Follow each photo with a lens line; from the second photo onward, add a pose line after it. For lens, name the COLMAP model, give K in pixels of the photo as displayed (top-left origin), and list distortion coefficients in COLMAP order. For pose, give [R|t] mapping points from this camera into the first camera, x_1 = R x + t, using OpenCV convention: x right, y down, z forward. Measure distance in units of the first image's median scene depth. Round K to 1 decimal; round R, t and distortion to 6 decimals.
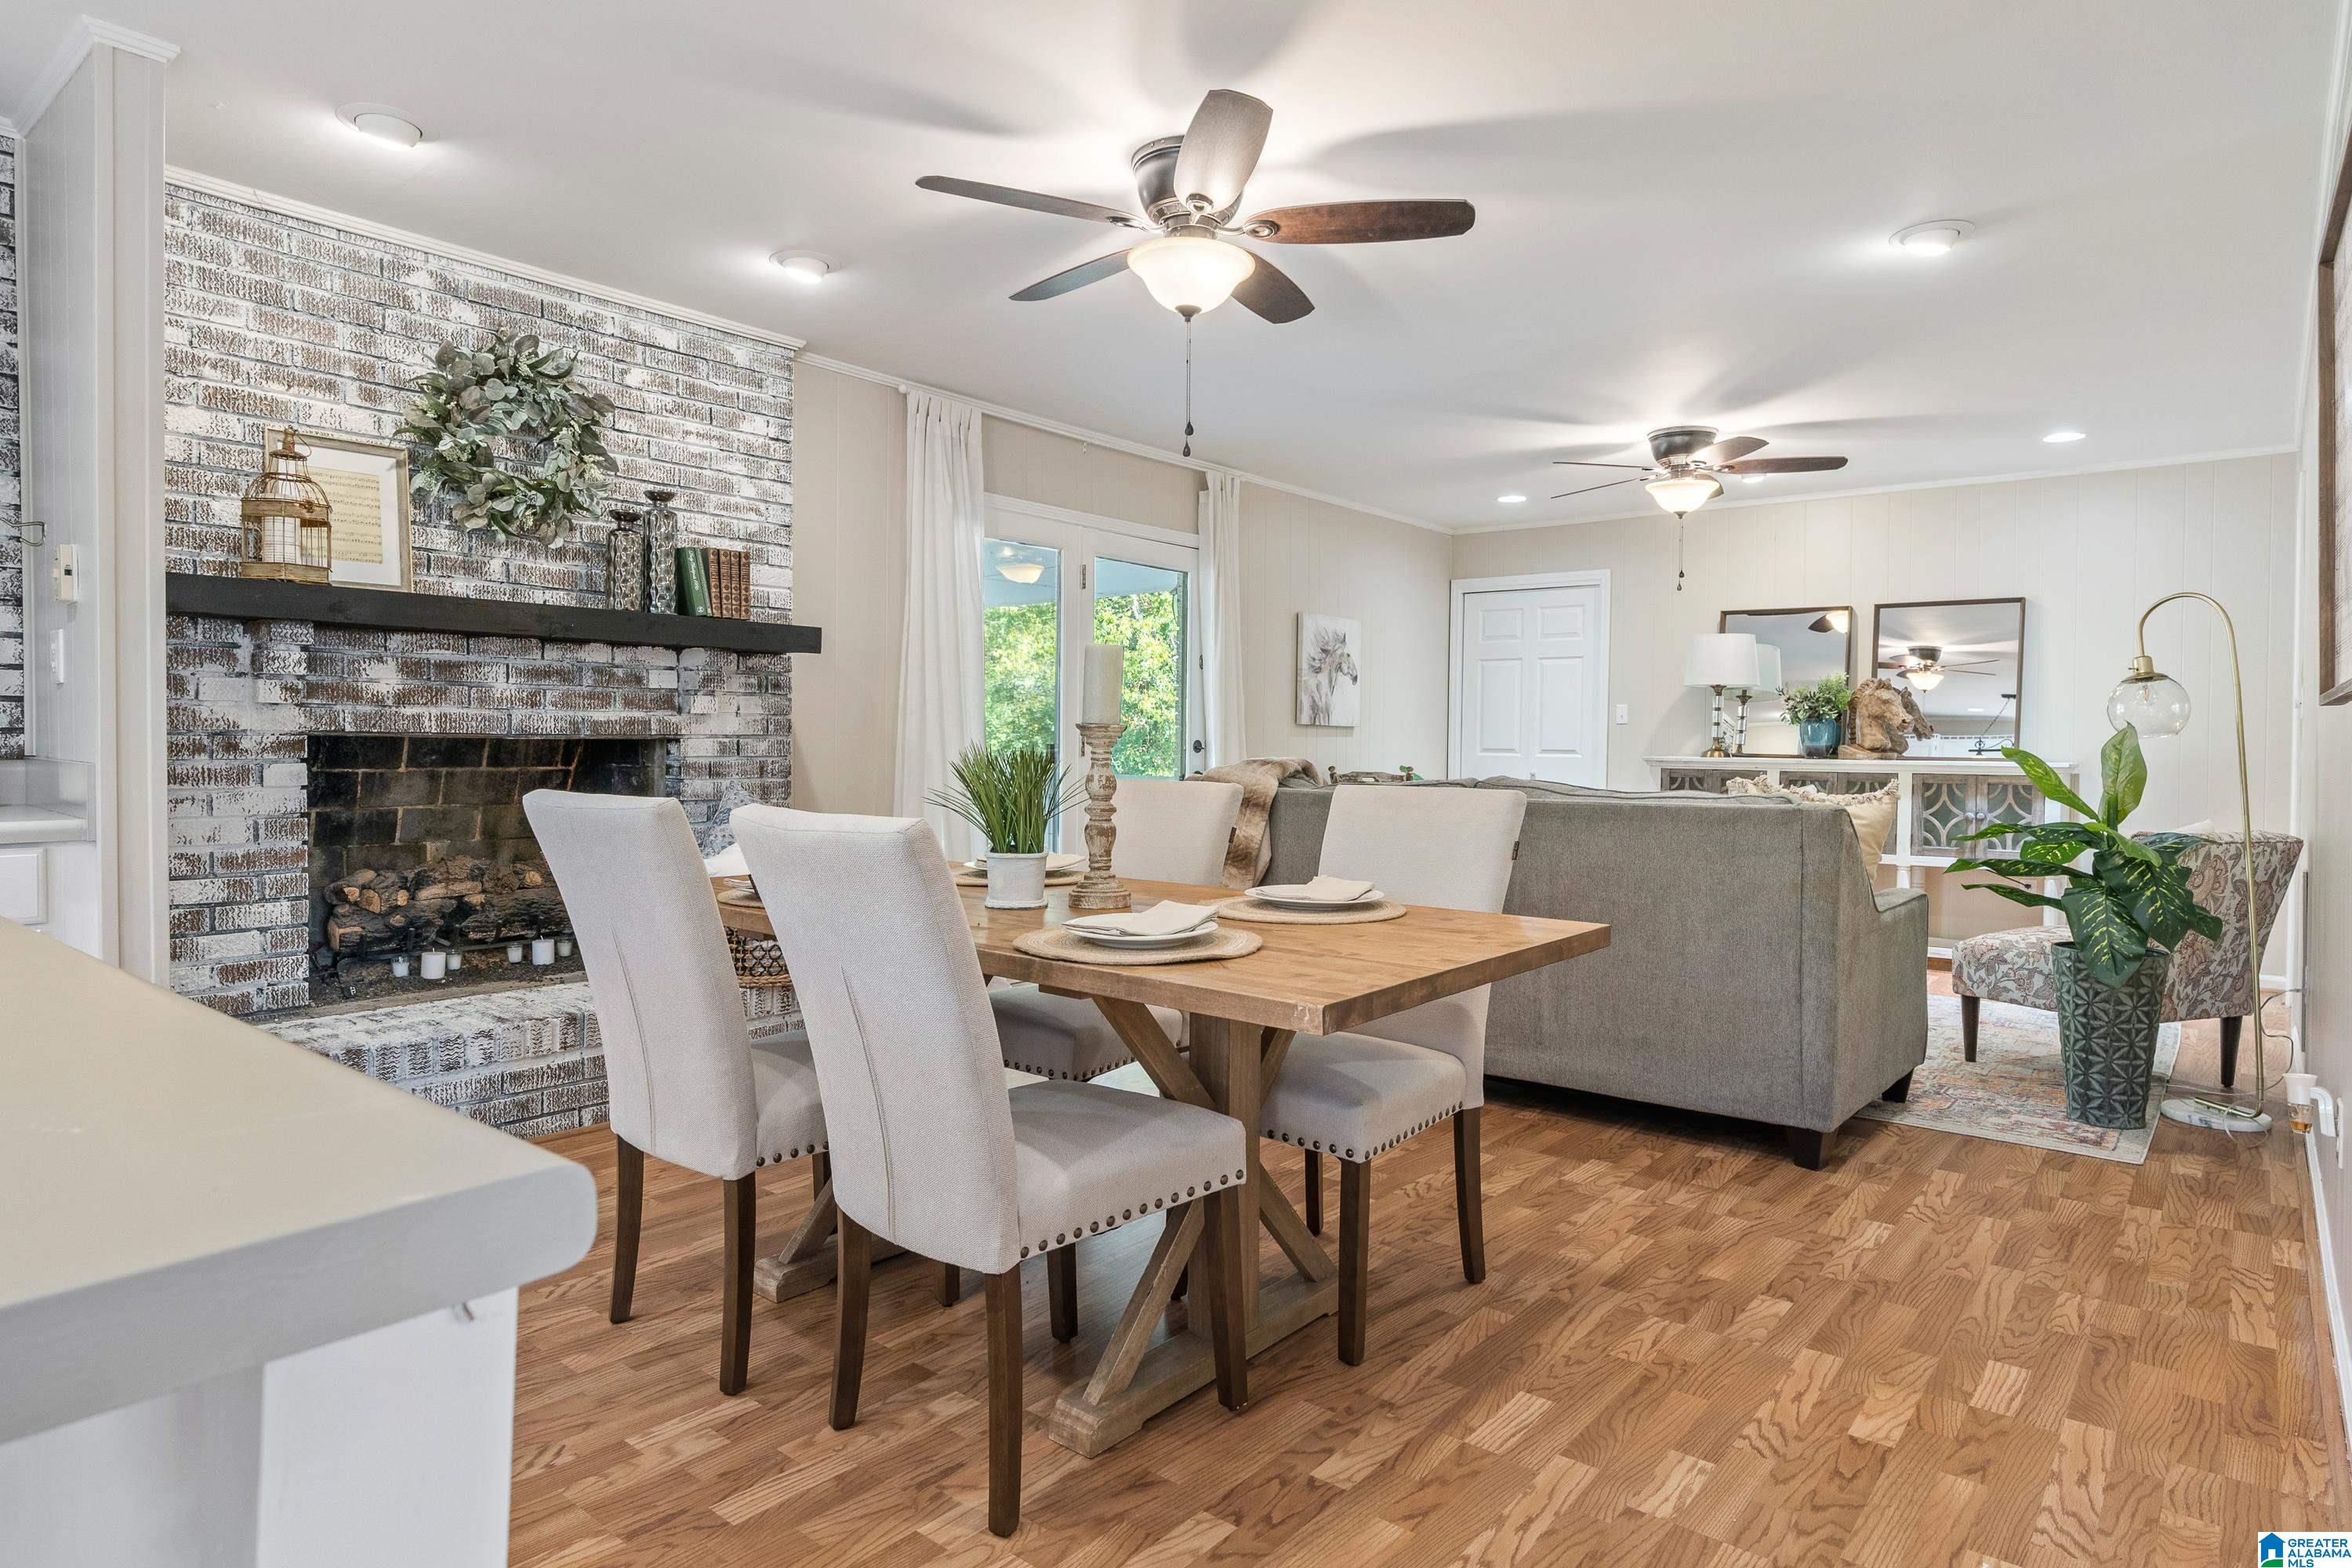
lens RADIAL K [[1348.4, 0, 1178.2], [0, 1348.4, 778.2], [0, 0, 1]] dist [-0.007178, -0.000689]
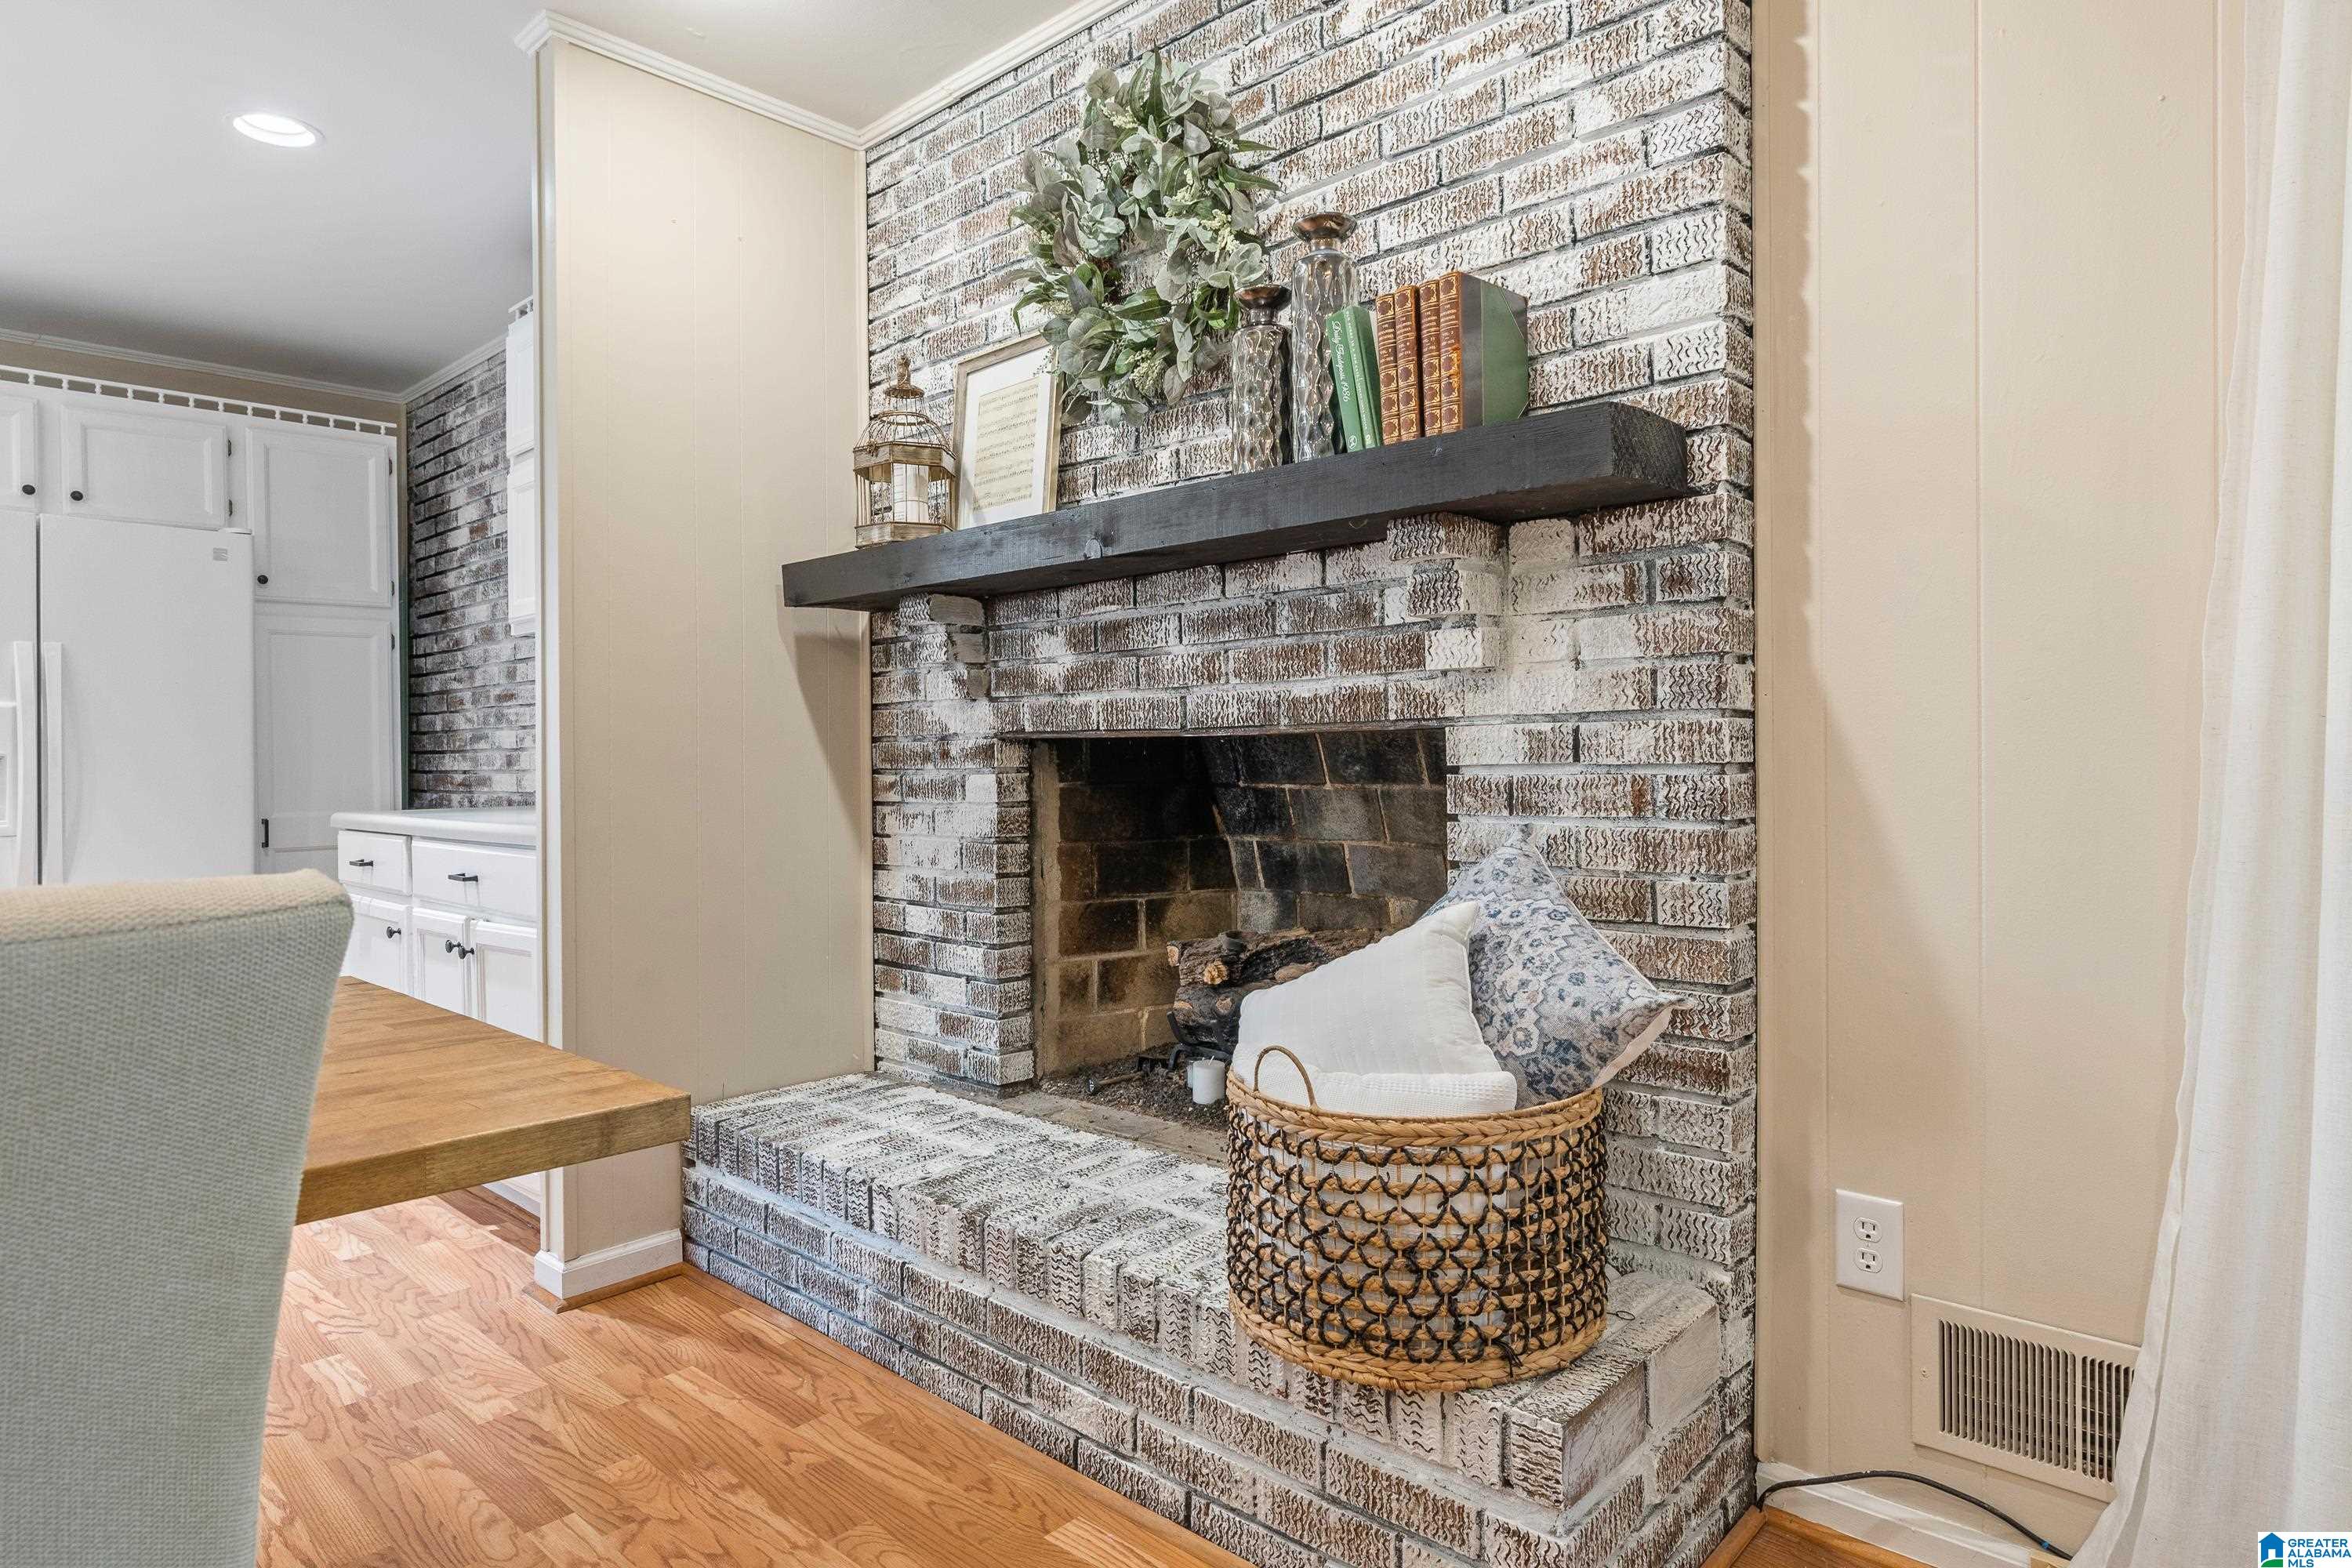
lens RADIAL K [[1348.4, 0, 1190.2], [0, 1348.4, 762.8], [0, 0, 1]] dist [-0.007178, -0.000689]
pose [[-0.068362, -0.006175, -0.997641, 0.104443], [-0.018611, 0.999815, -0.004913, -0.013814], [0.997487, 0.018232, -0.068464, 0.995051]]
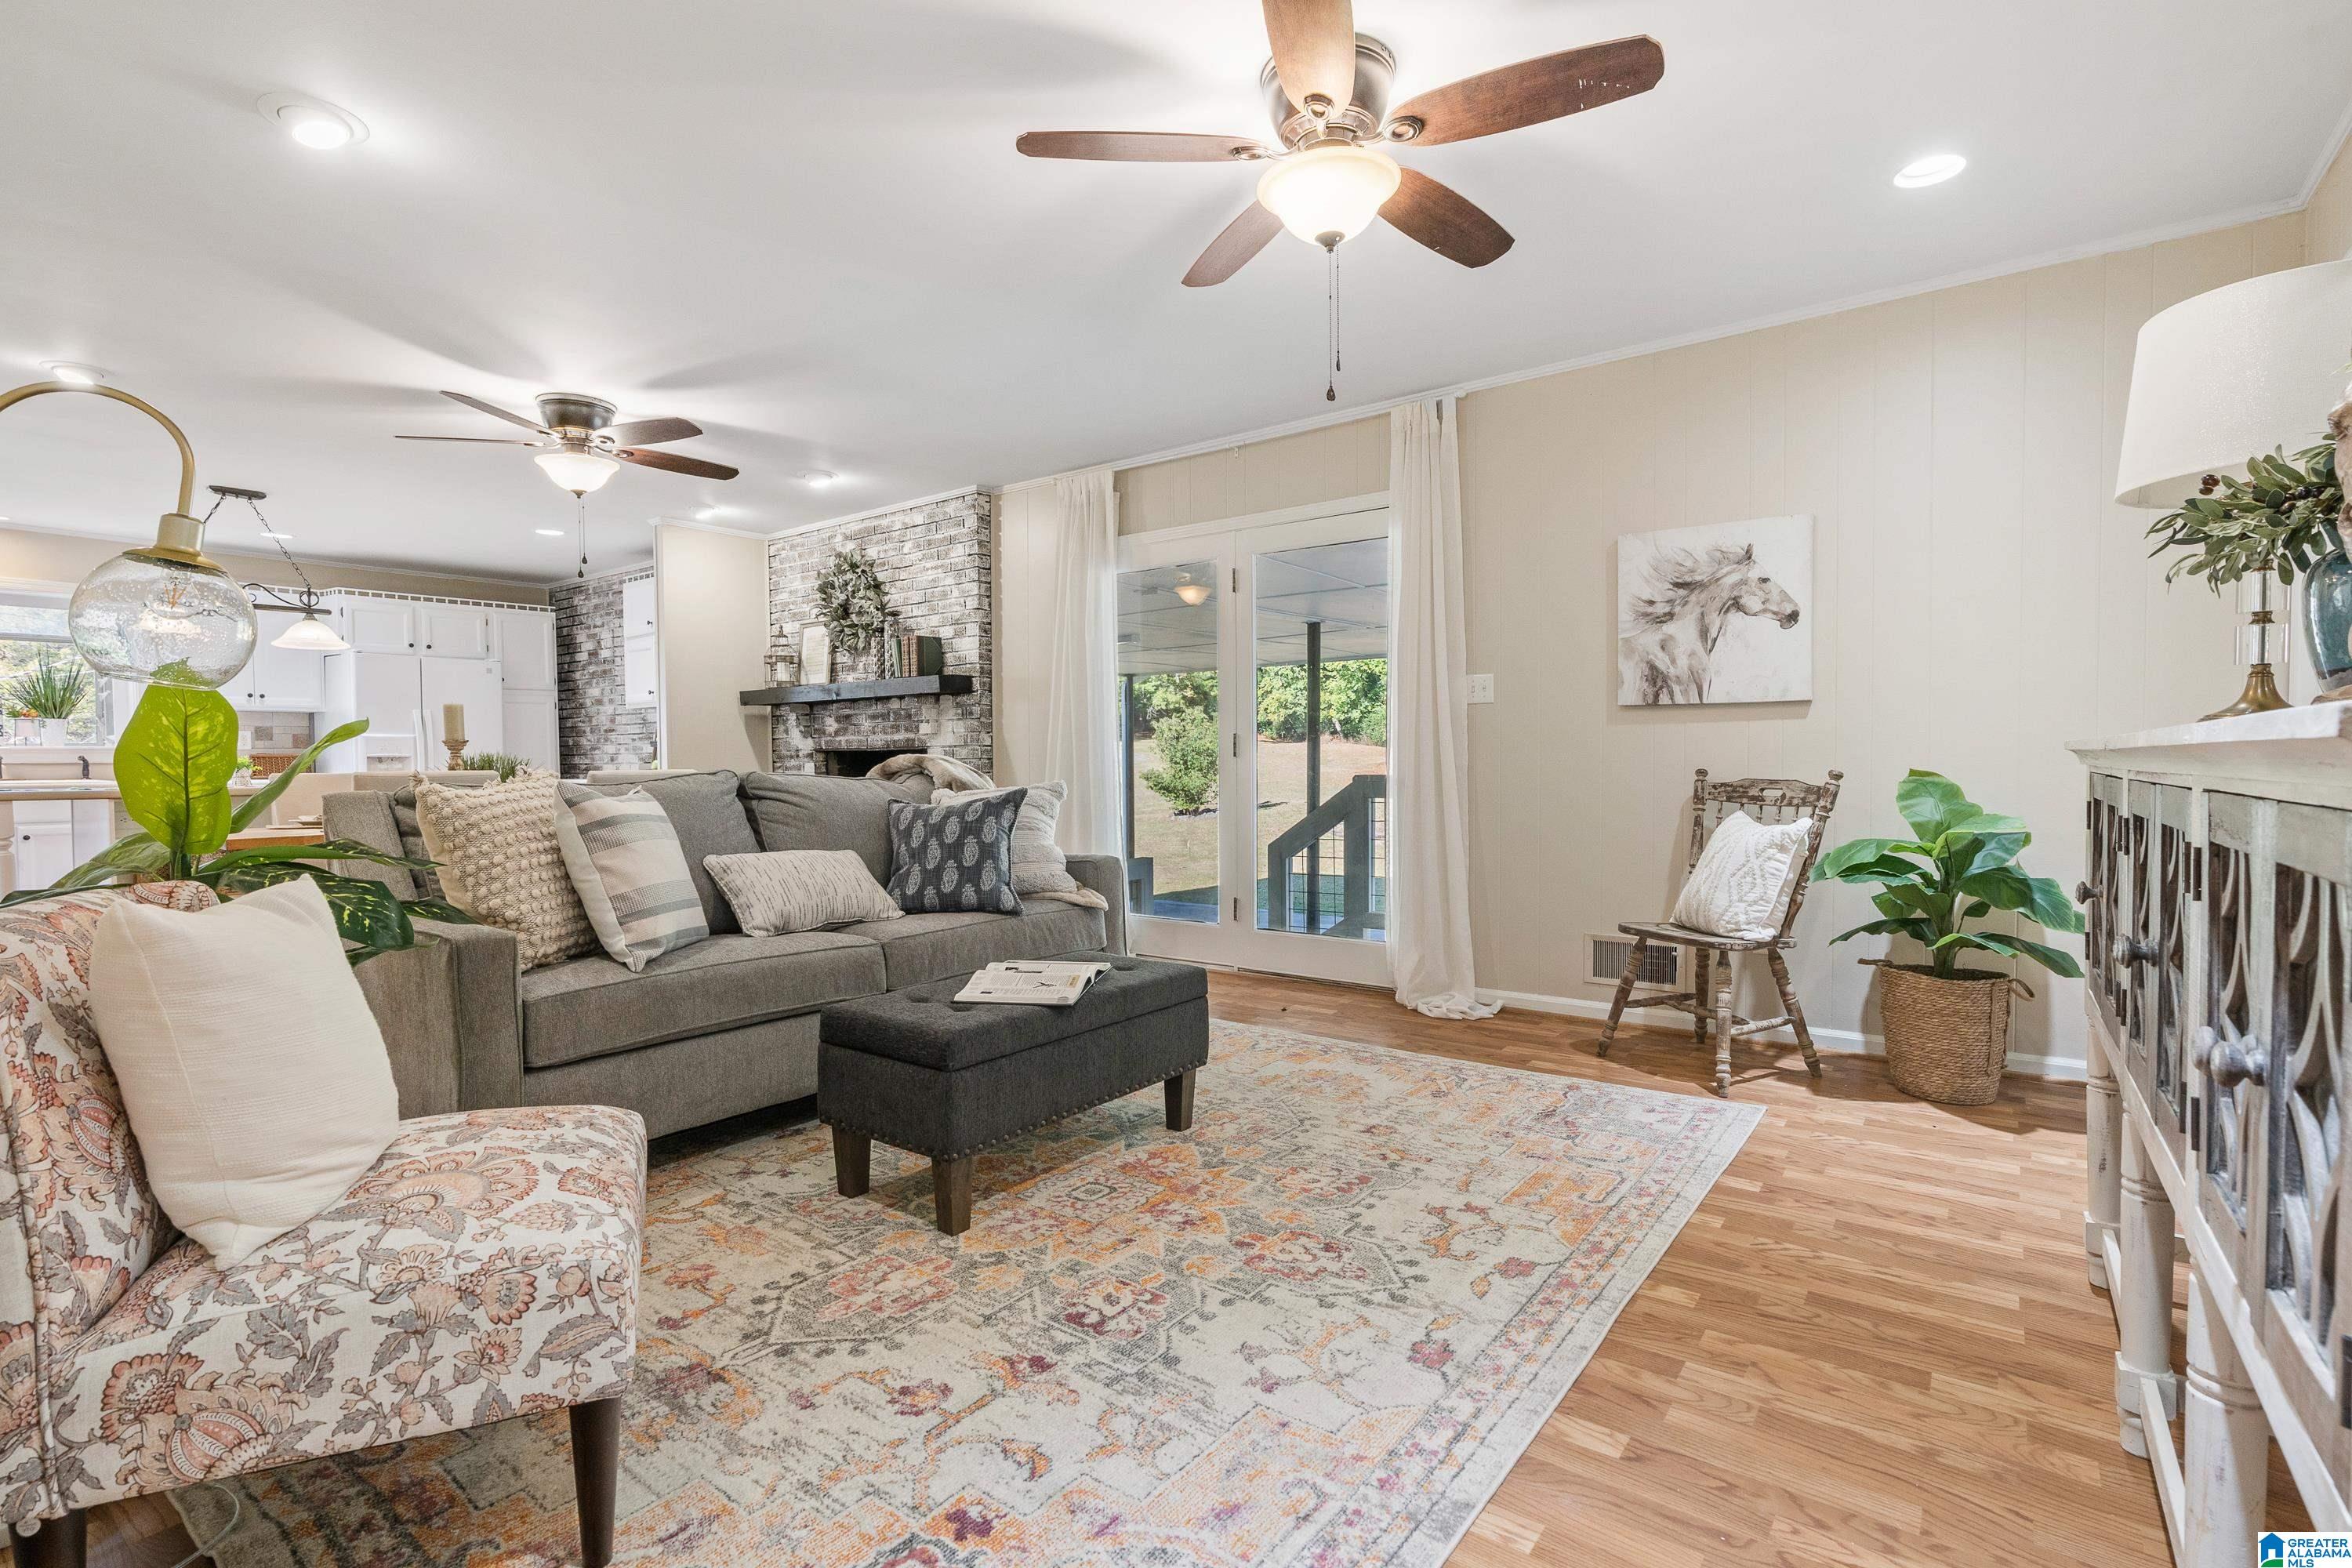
lens RADIAL K [[1128.5, 0, 1169.6], [0, 1128.5, 790.4], [0, 0, 1]] dist [0.000059, 0.000022]
pose [[0.017050, 0.017598, -0.999700, 1.132062], [-0.017925, 0.999690, 0.017292, -0.006939], [0.999694, 0.017625, 0.017360, 1.353594]]
